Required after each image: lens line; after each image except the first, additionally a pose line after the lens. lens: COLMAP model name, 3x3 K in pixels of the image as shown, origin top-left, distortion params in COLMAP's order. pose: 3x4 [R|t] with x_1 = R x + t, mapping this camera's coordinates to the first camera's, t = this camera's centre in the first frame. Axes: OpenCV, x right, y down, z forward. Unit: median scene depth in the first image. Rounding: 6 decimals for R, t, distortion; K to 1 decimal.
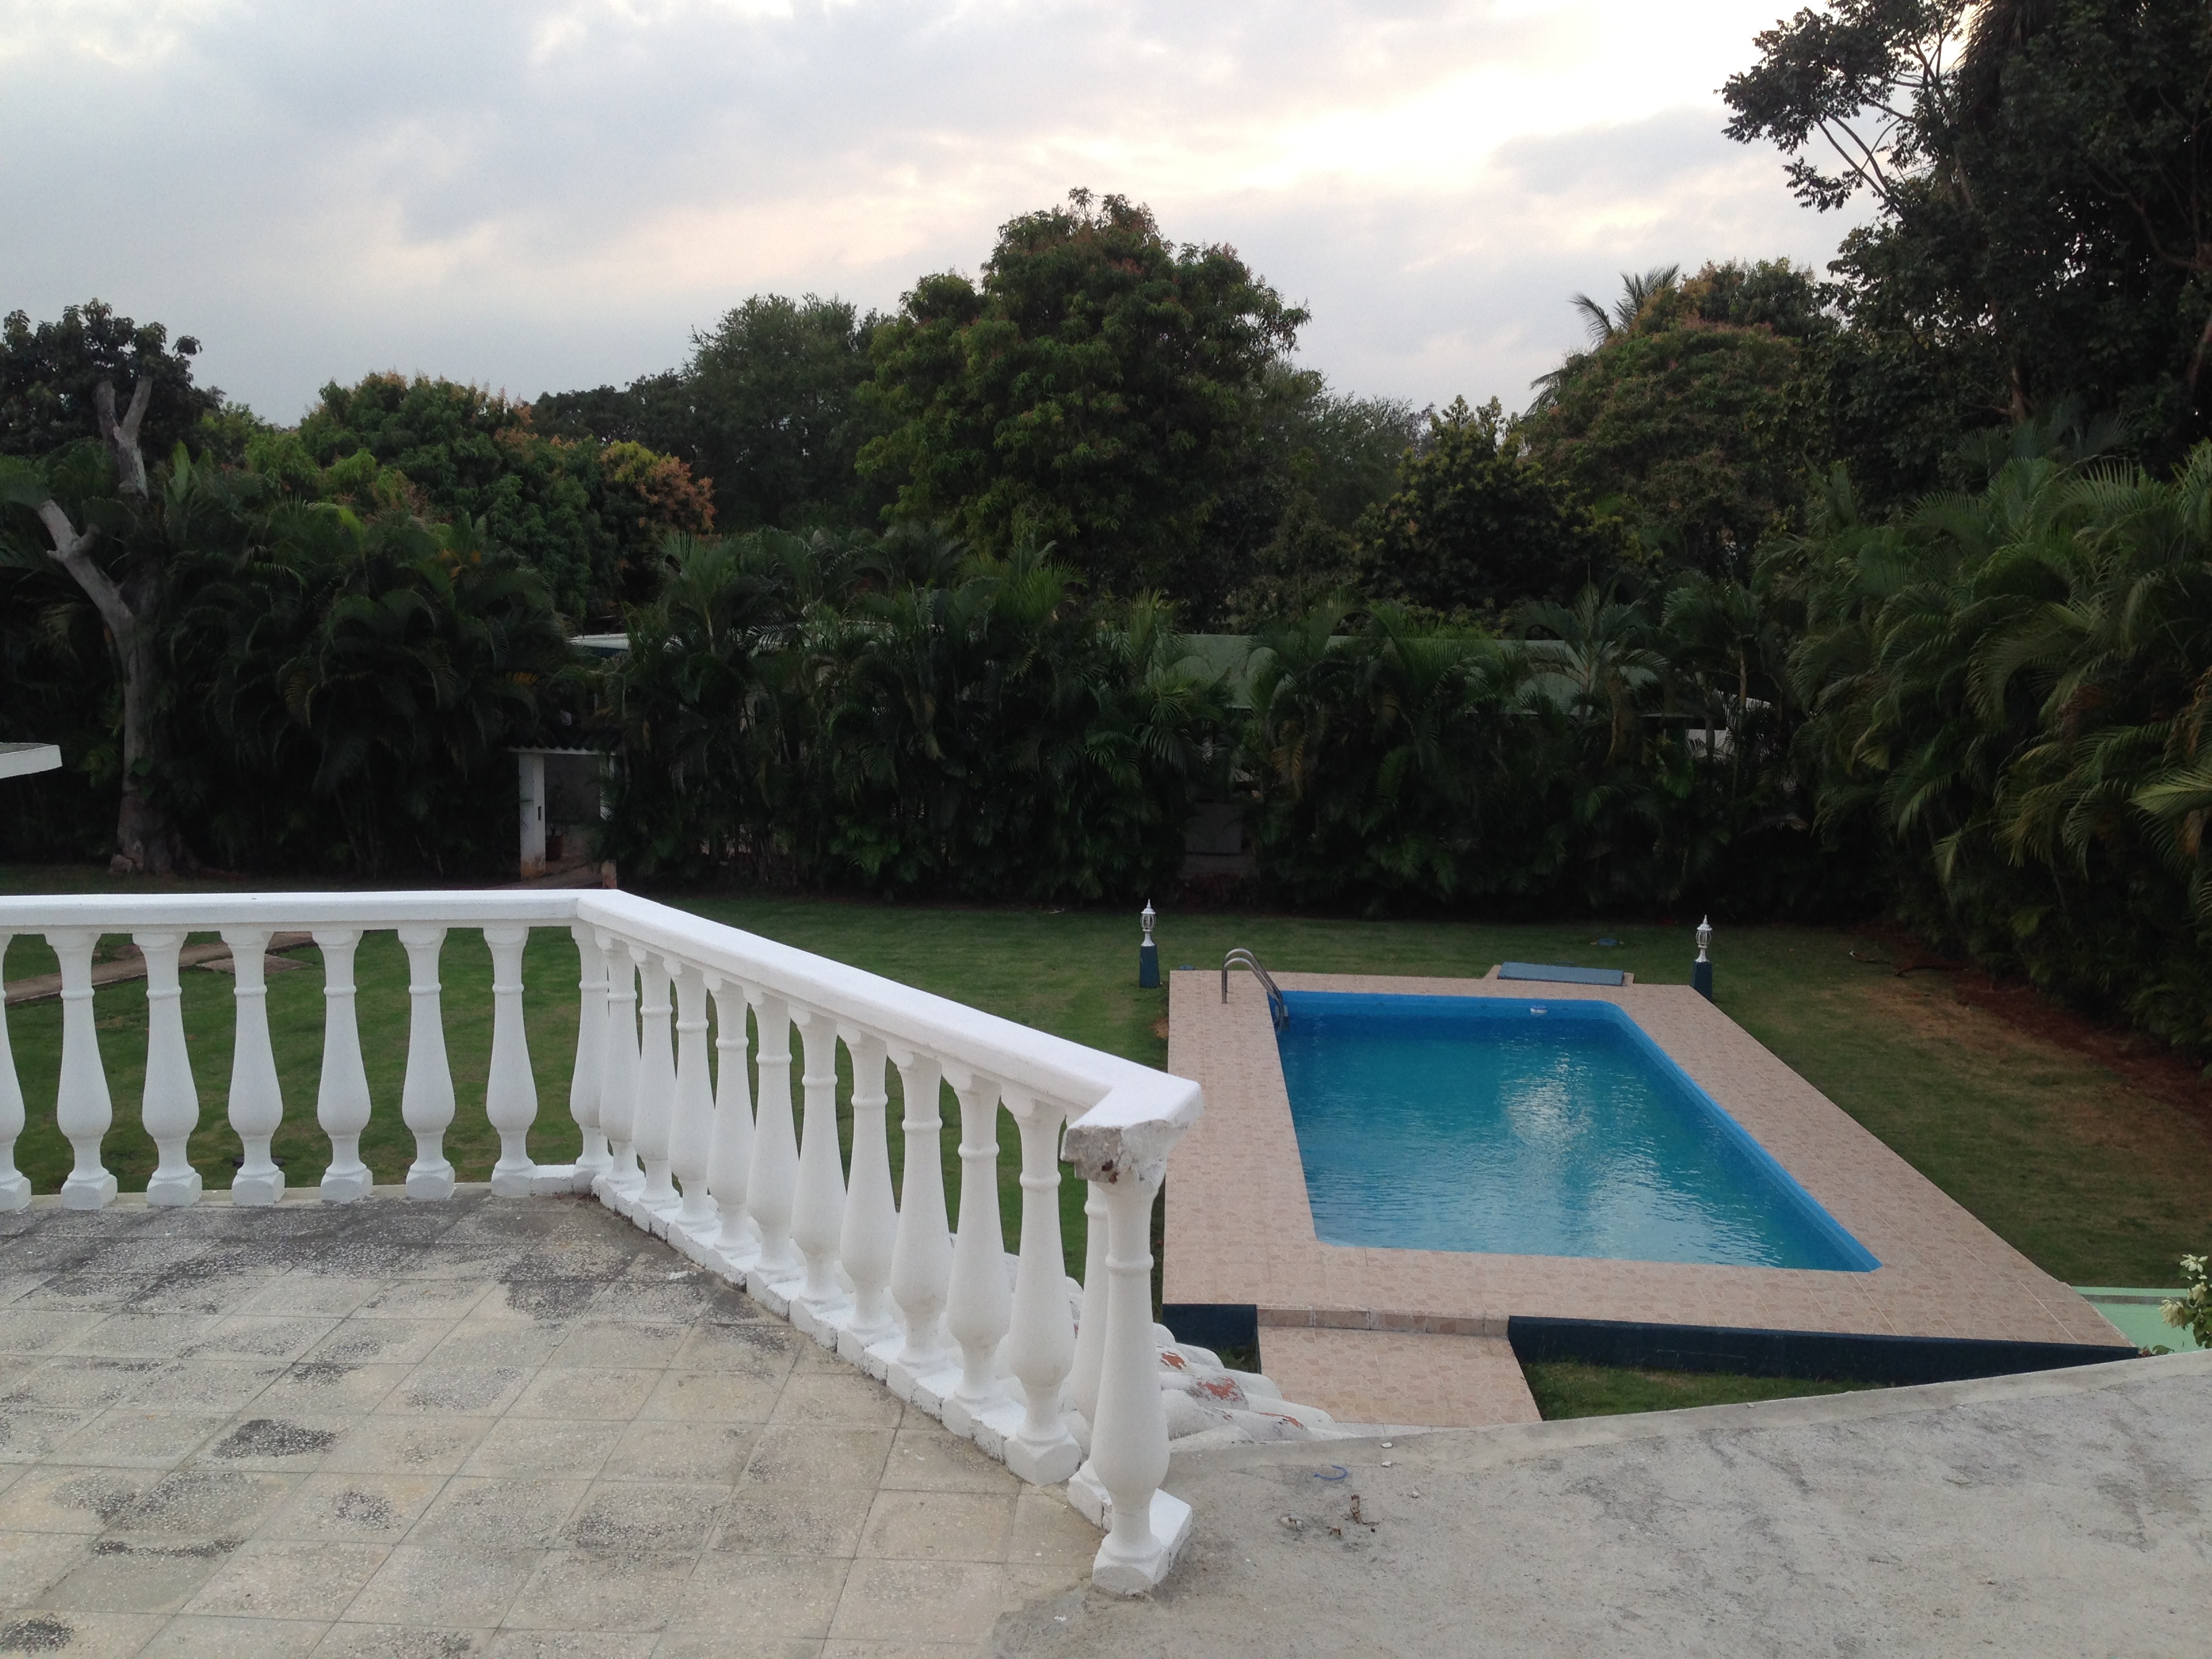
lens RADIAL K [[1998.5, 0, 1084.2], [0, 1998.5, 820.5], [0, 0, 1]] dist [0.115430, -0.186242]
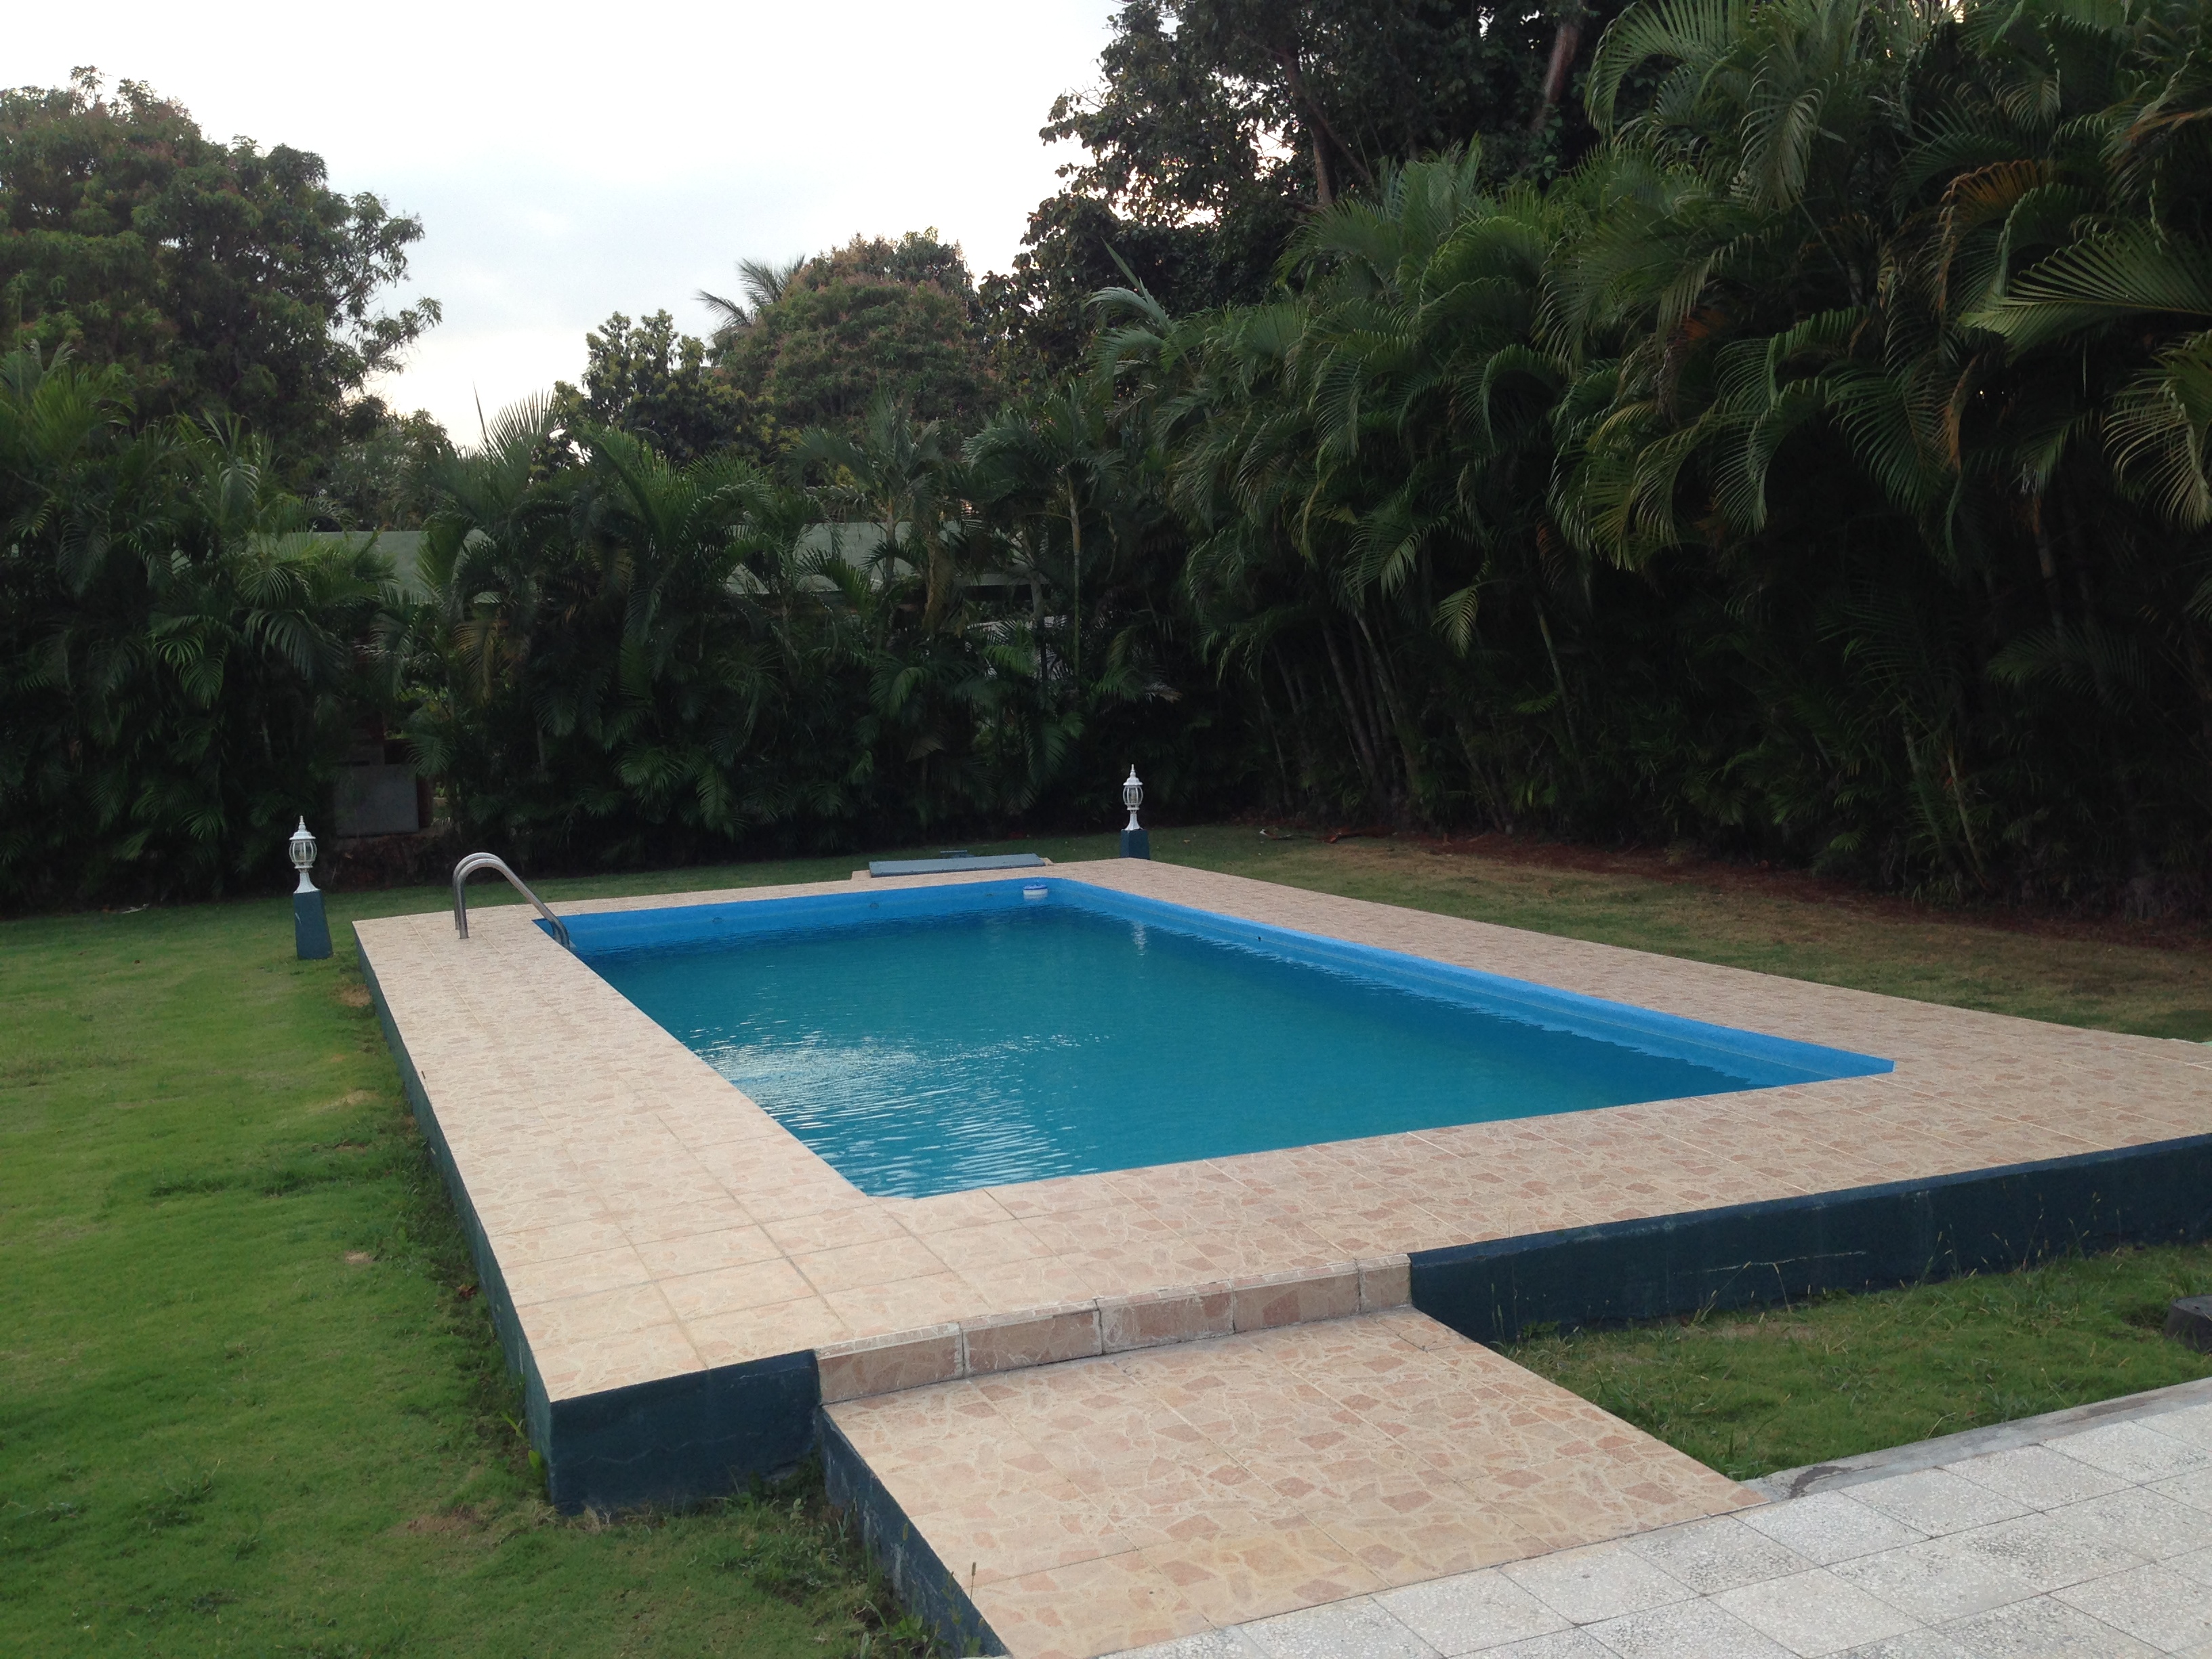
lens RADIAL K [[1998.5, 0, 1084.2], [0, 1998.5, 820.5], [0, 0, 1]] dist [0.115430, -0.186242]
pose [[0.905421, -0.081615, 0.416596, -0.003301], [0.106514, 0.993629, -0.036832, 0.042188], [-0.410935, 0.077722, 0.908345, 0.164798]]
